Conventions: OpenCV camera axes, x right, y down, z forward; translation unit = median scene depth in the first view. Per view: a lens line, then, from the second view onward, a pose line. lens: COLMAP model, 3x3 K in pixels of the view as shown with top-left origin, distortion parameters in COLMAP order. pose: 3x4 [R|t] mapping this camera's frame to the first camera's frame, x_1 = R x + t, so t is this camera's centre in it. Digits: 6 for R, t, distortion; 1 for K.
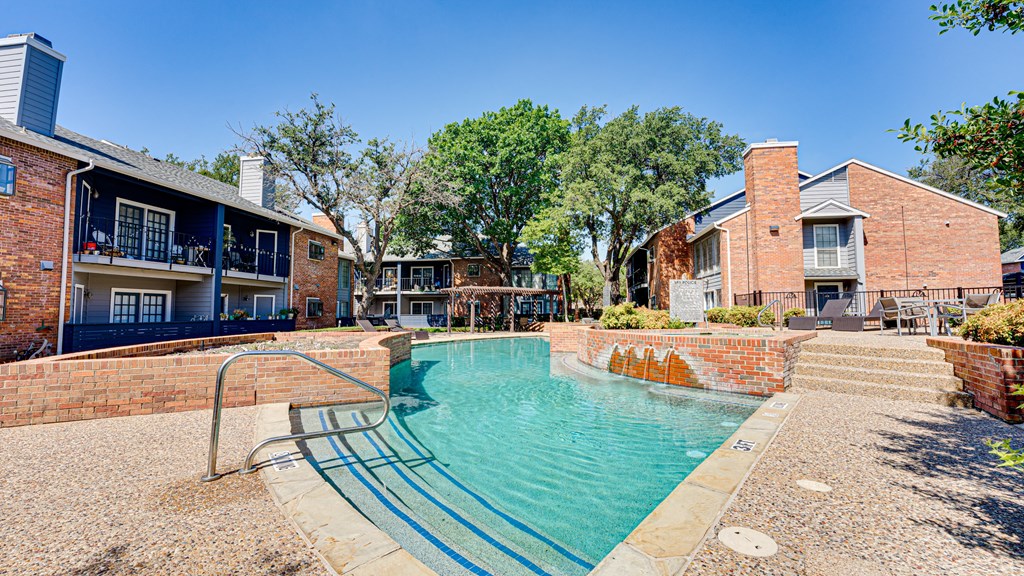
lens RADIAL K [[419.2, 0, 511.6], [0, 419.2, 288.3], [0, 0, 1]] dist [-0.022964, 0.000314]
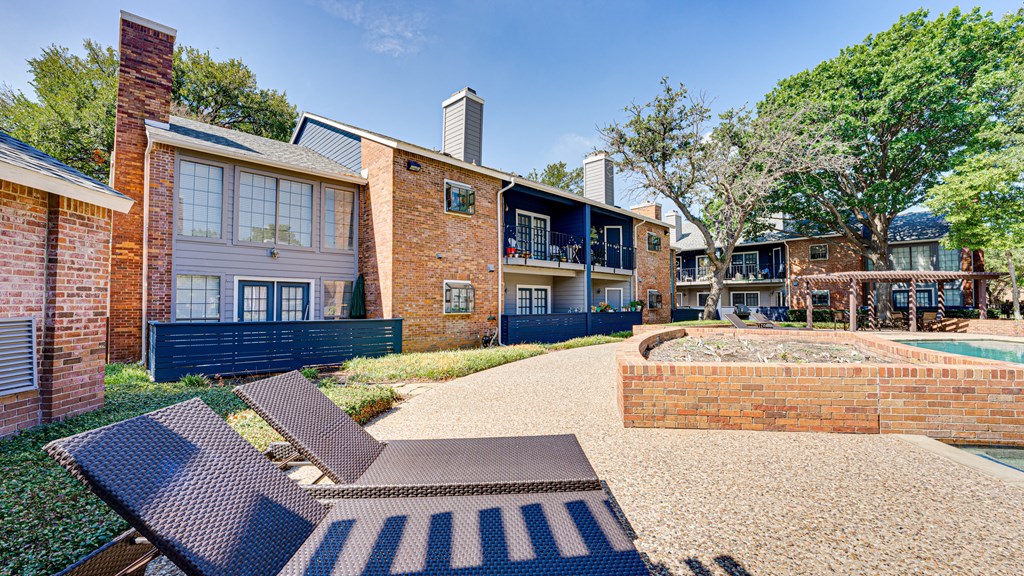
lens RADIAL K [[419.2, 0, 506.6], [0, 419.2, 284.8], [0, 0, 1]] dist [-0.022964, 0.000314]
pose [[0.802803, -0.022685, -0.595812, -0.222471], [0.031404, 0.999498, 0.004259, -0.005520], [0.595416, -0.022130, 0.803113, -0.002441]]
